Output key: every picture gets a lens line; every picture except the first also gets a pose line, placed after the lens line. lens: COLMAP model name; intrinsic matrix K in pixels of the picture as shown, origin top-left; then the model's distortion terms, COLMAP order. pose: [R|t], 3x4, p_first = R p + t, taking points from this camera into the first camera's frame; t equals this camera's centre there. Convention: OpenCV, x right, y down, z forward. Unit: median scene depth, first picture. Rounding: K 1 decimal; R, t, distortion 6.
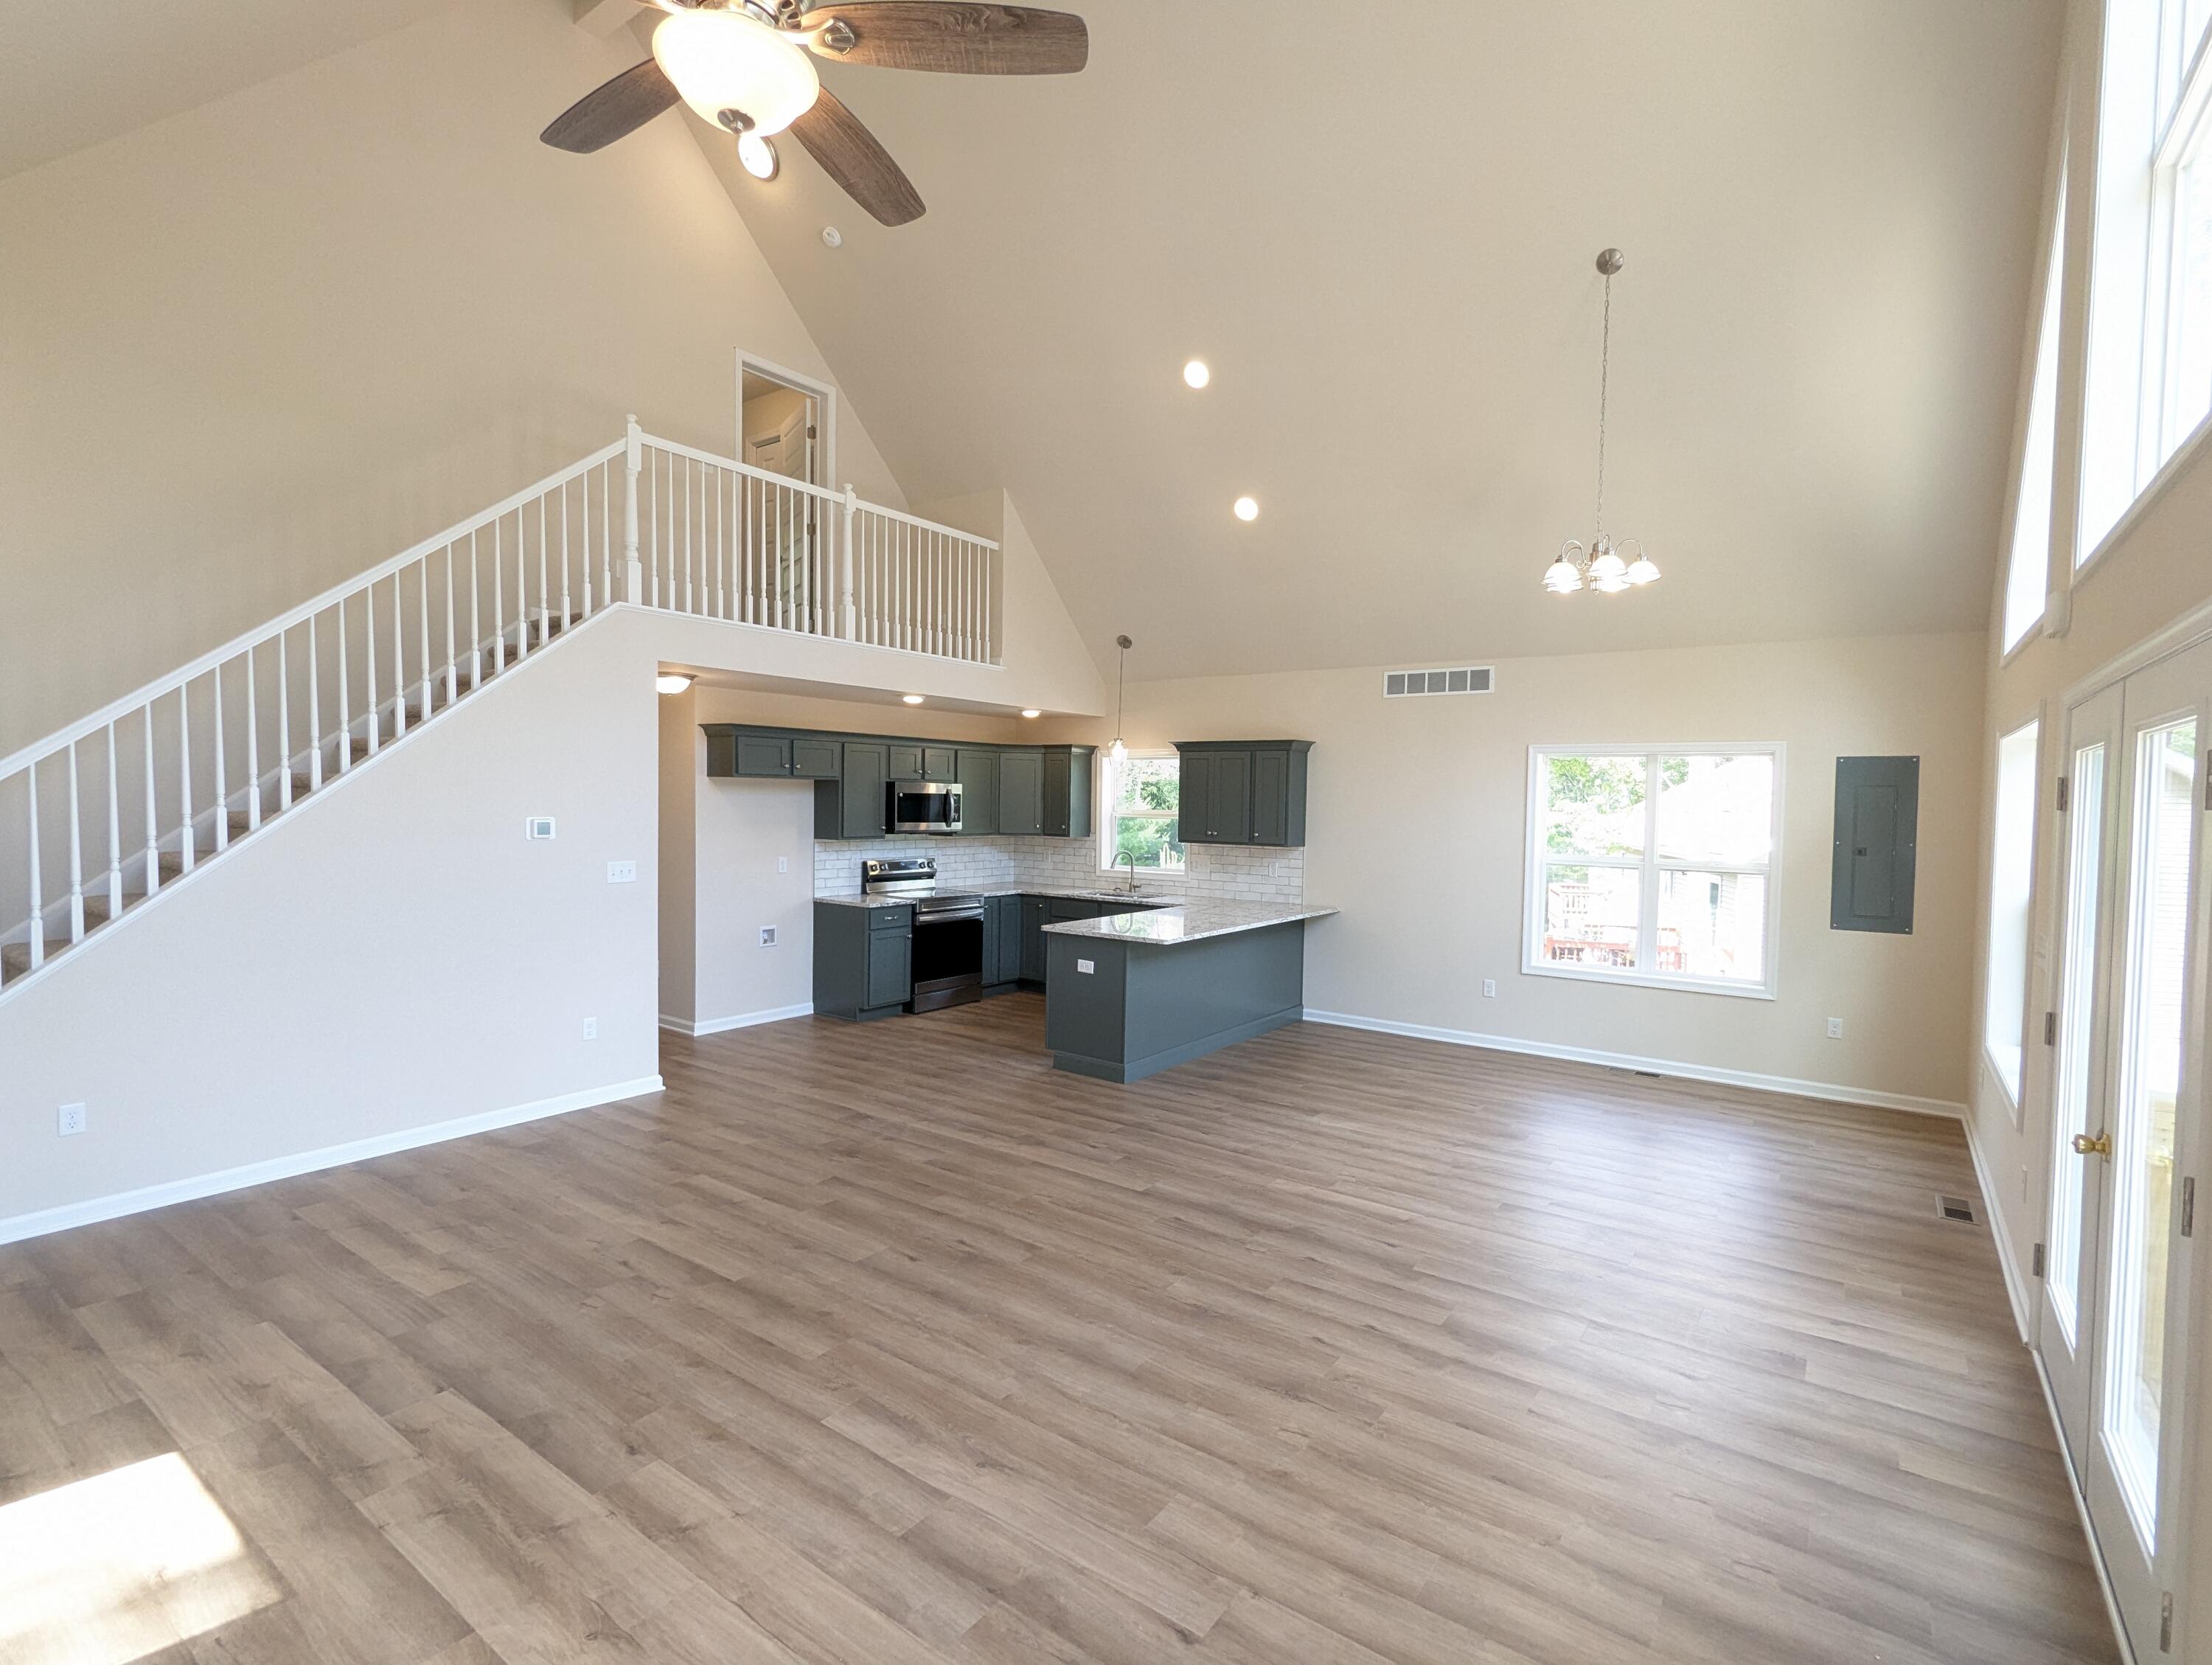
lens RADIAL K [[1053.5, 0, 1110.2], [0, 1053.5, 842.5], [0, 0, 1]] dist [-0.003927, 0.004126]
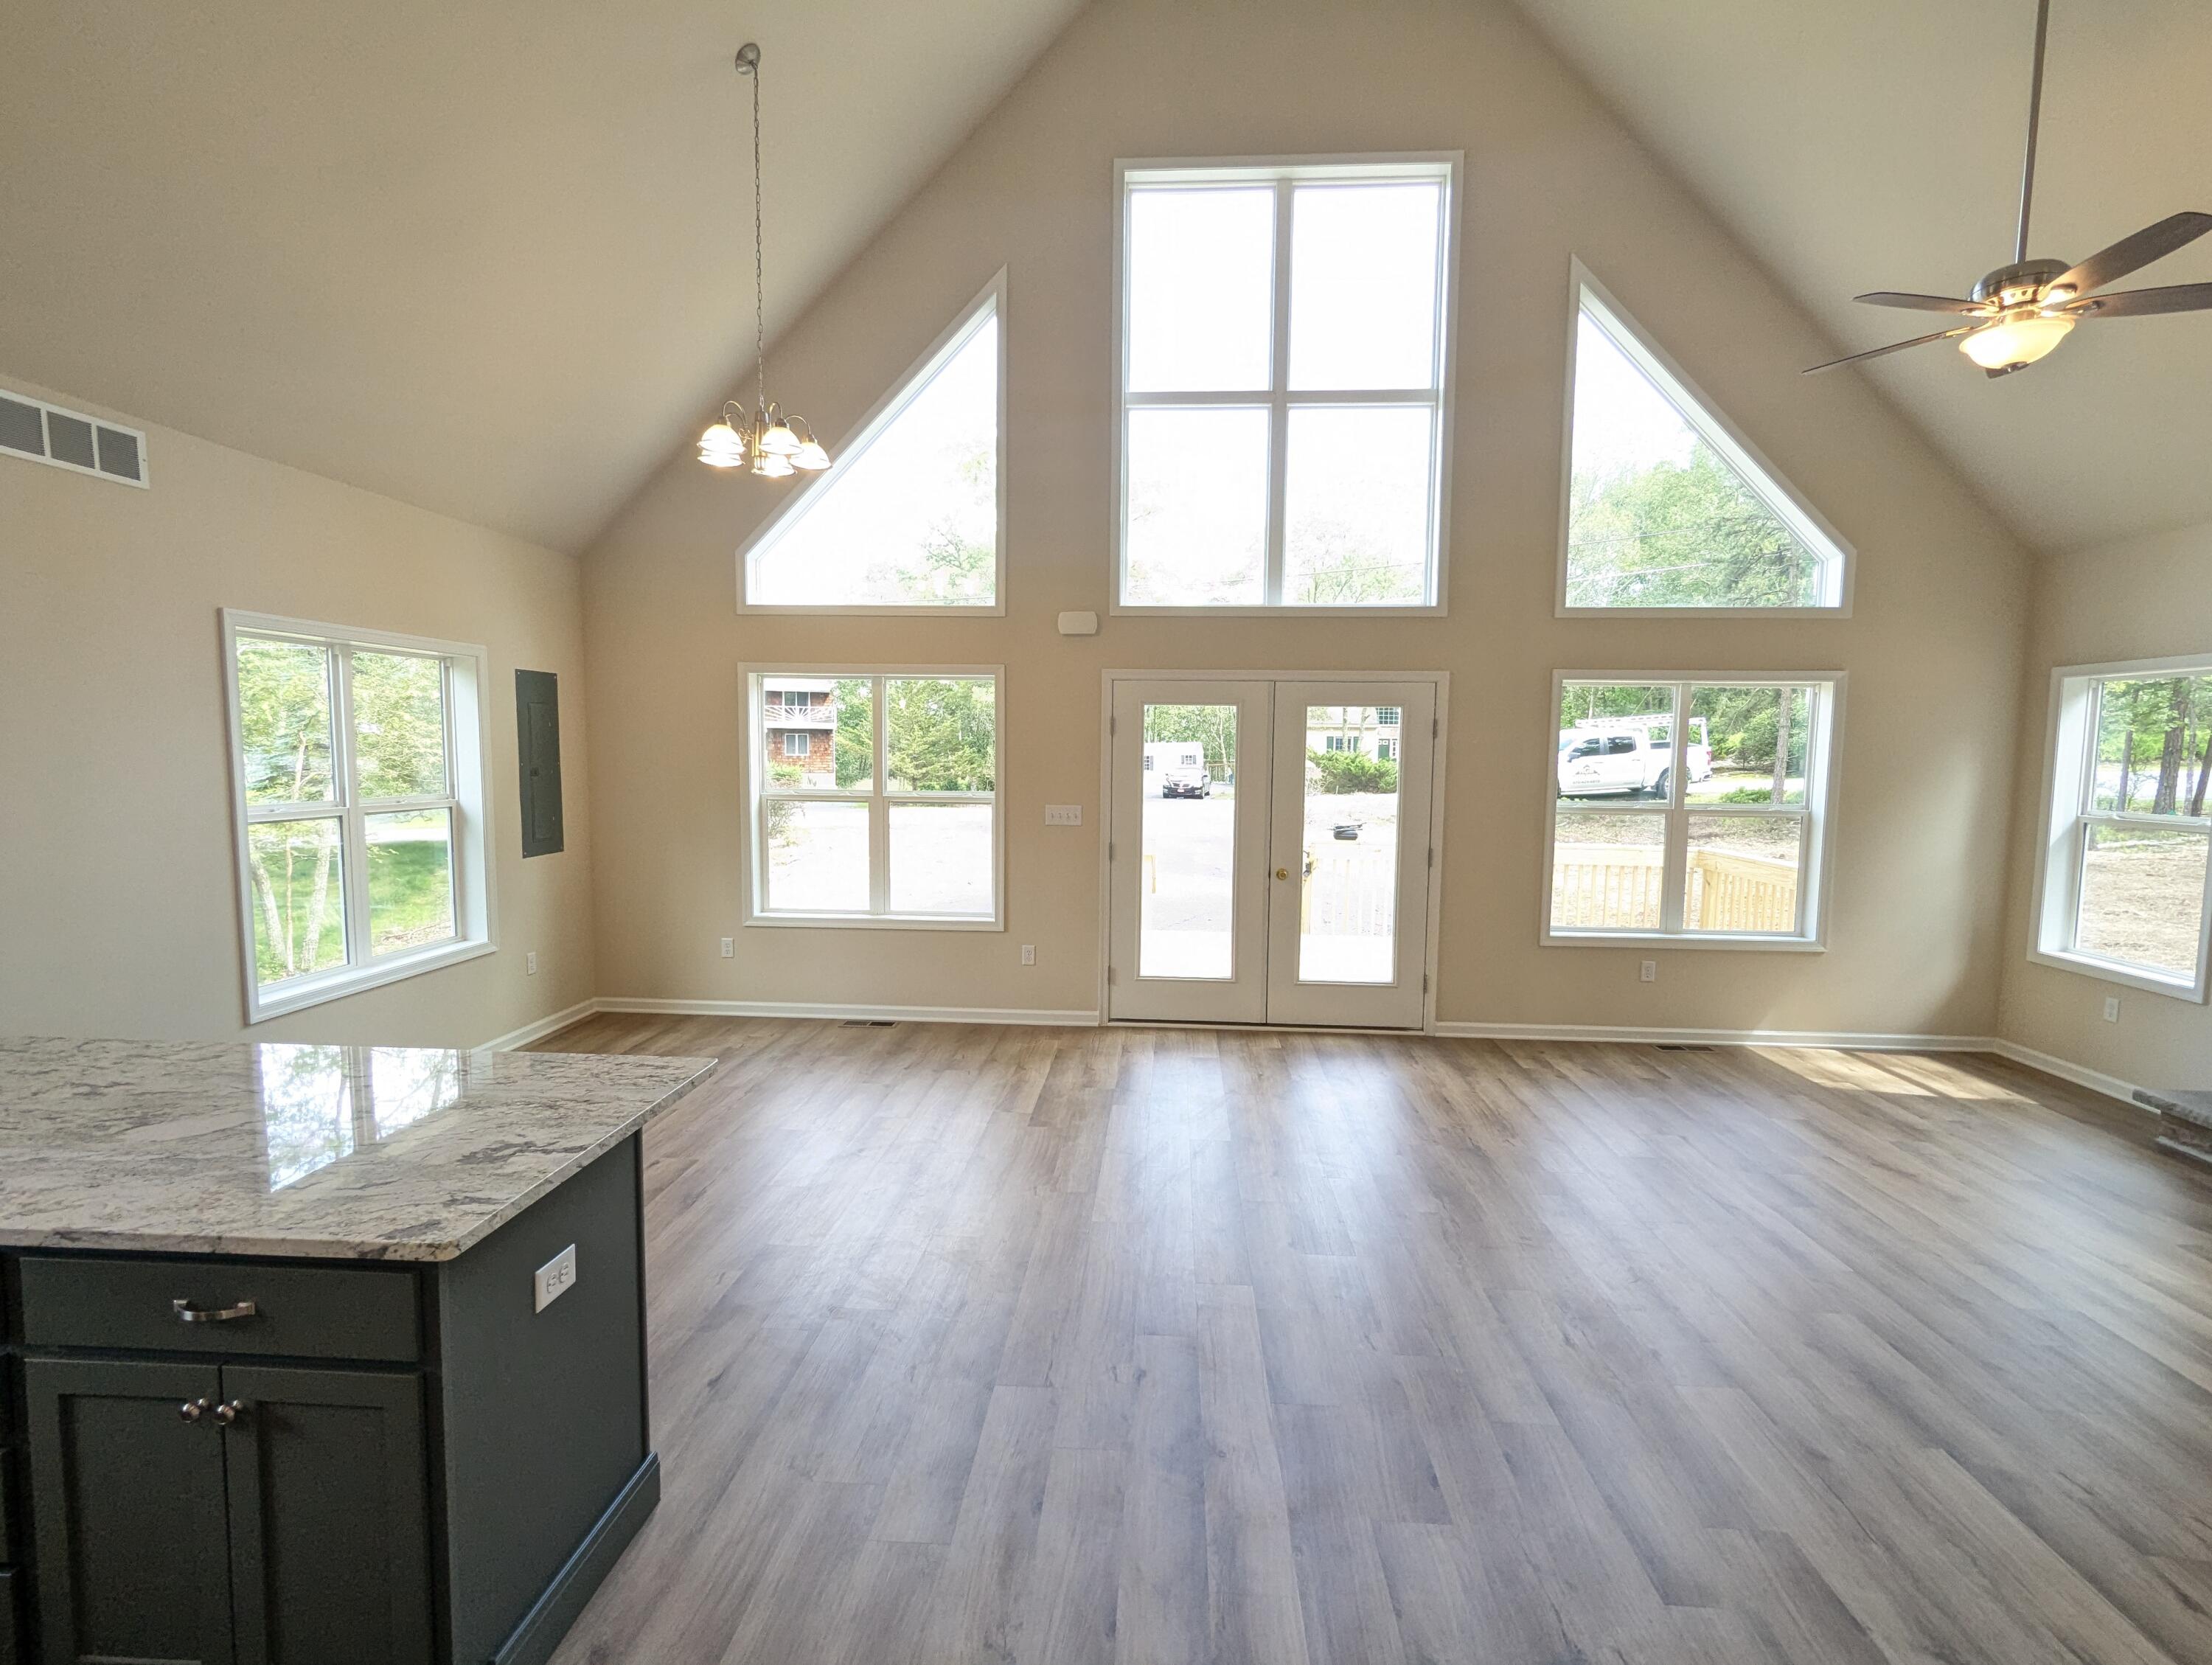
lens RADIAL K [[1053.5, 0, 1107.1], [0, 1053.5, 839.0], [0, 0, 1]] dist [-0.003927, 0.004126]
pose [[-0.531382, -0.097039, 0.841556, -0.343951], [0.015267, 0.992159, 0.124045, -0.039309], [-0.846995, 0.078763, -0.525734, 1.014814]]
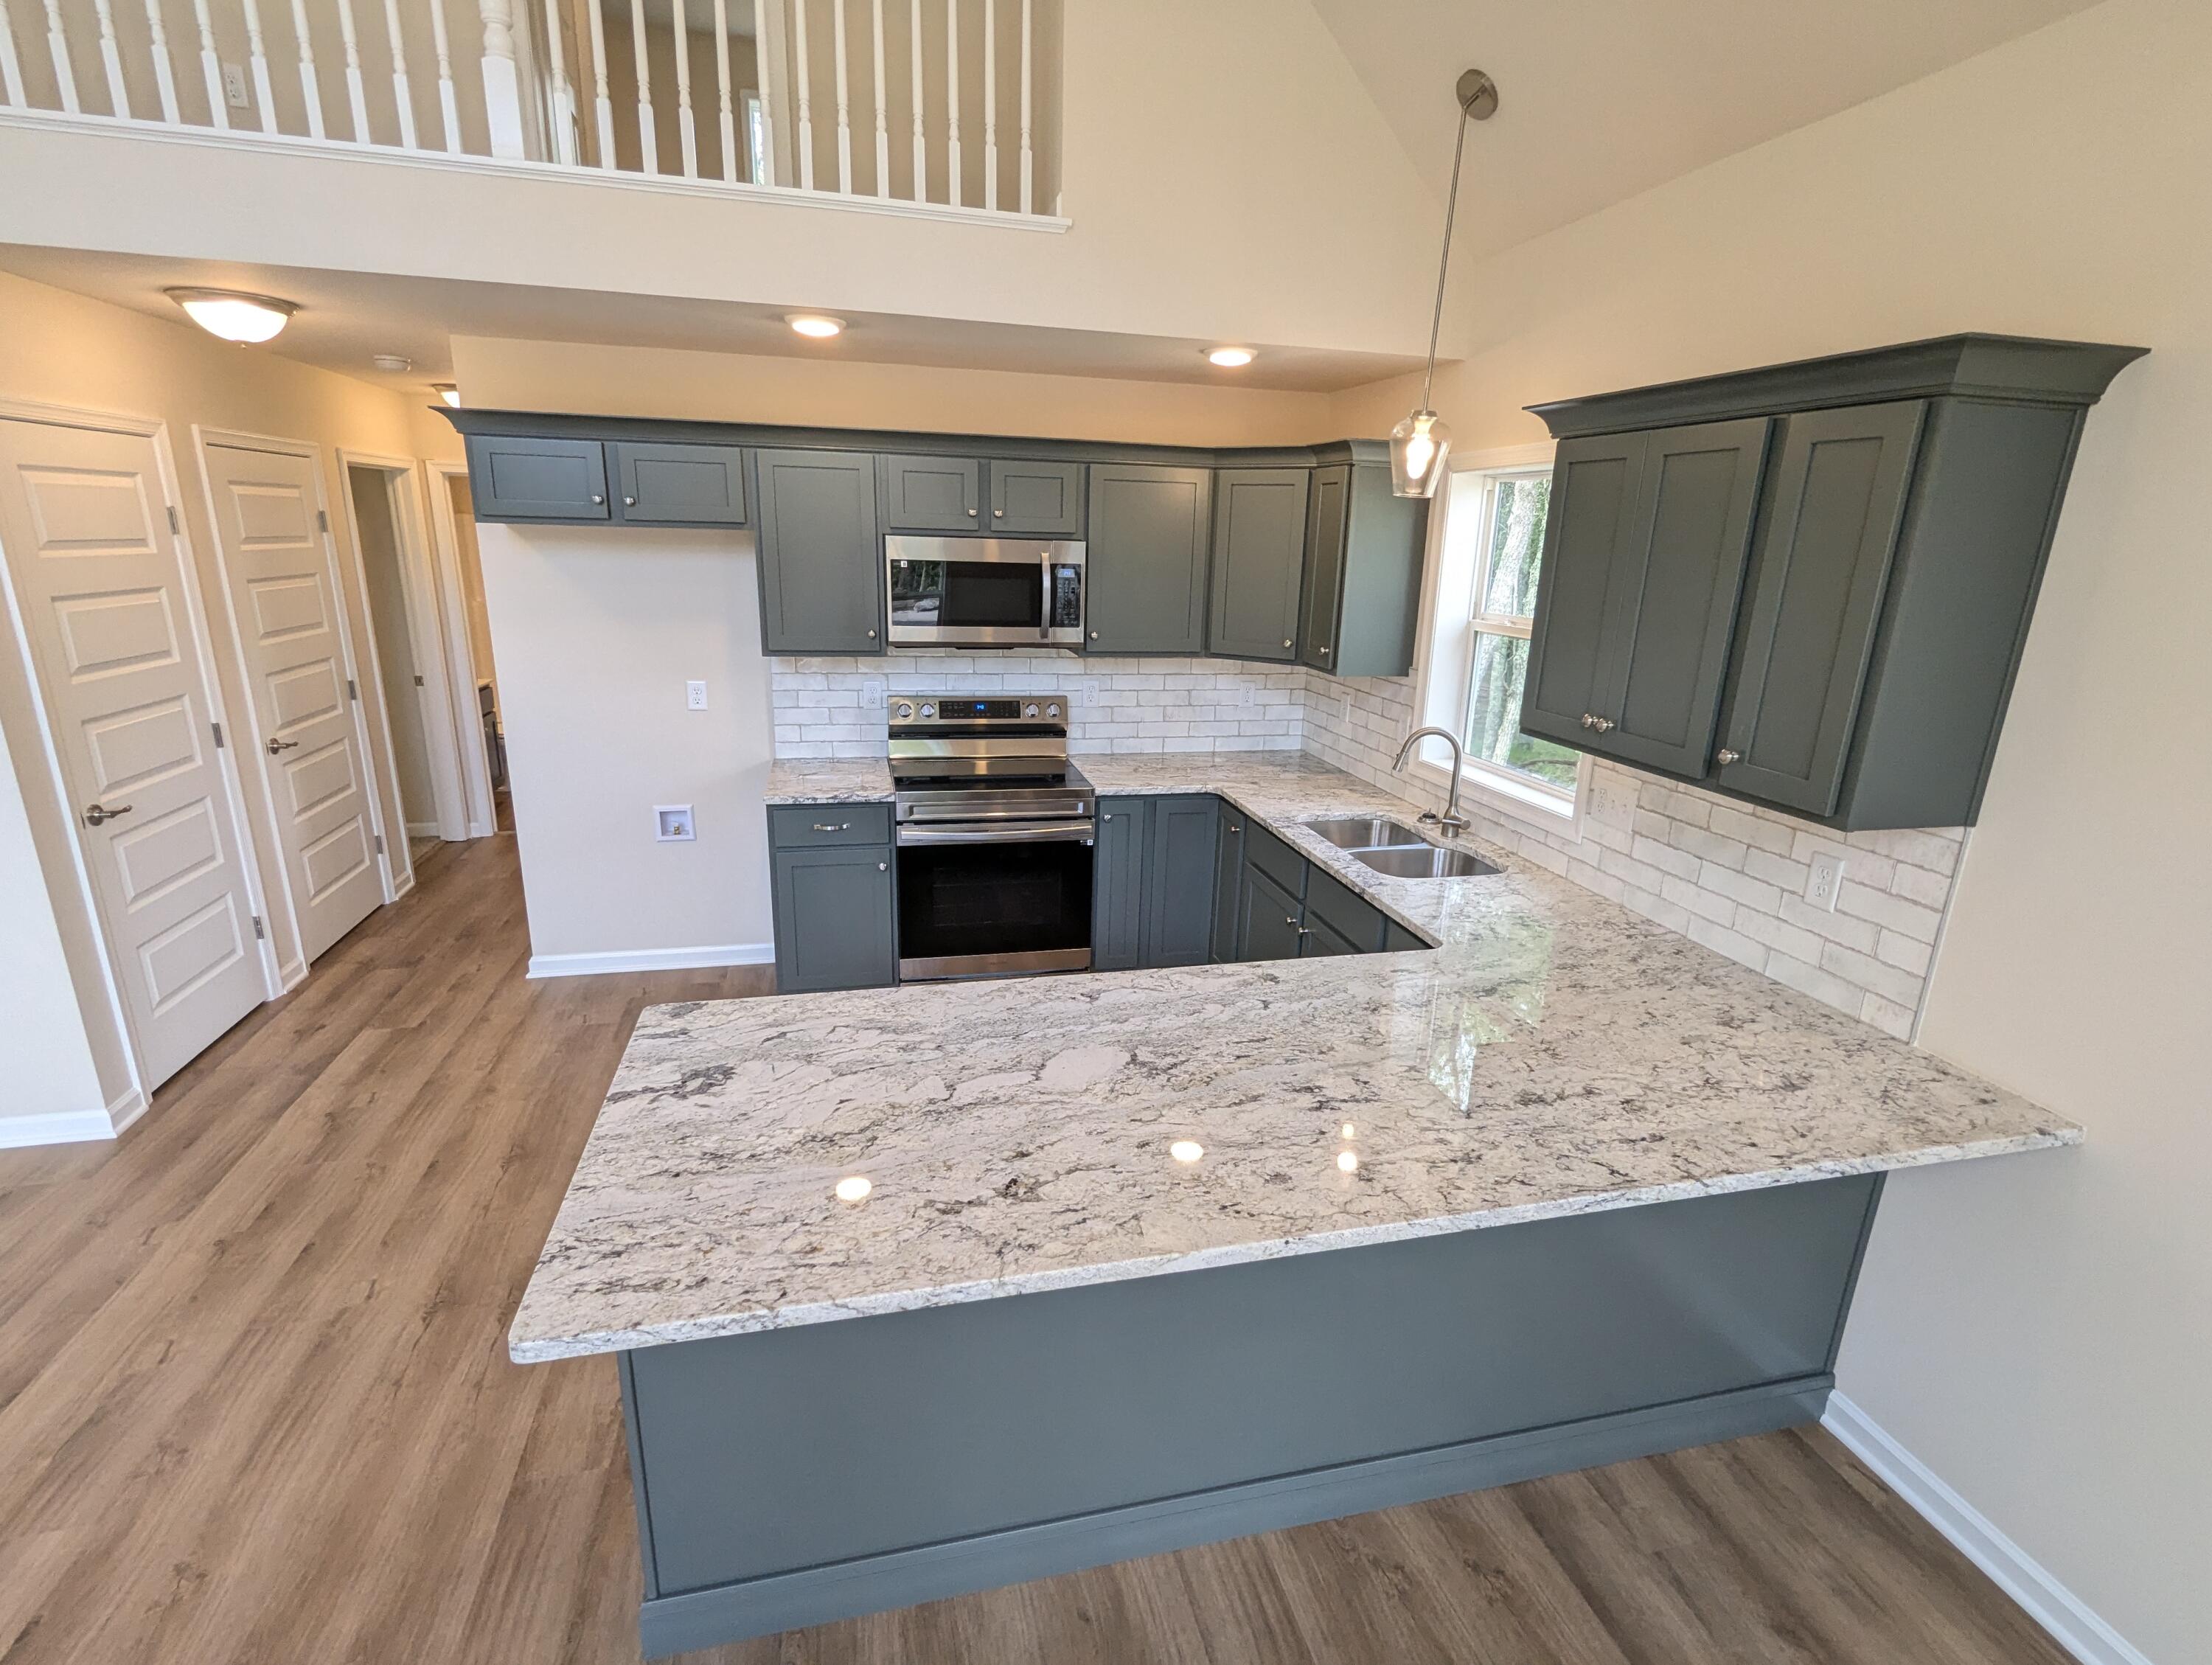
lens RADIAL K [[1053.5, 0, 1105.7], [0, 1053.5, 842.8], [0, 0, 1]] dist [-0.003927, 0.004126]
pose [[0.759666, 0.188172, -0.622494, 0.234031], [-0.045423, 0.970237, 0.237858, -0.051617], [0.648725, -0.152417, 0.745604, 0.880654]]
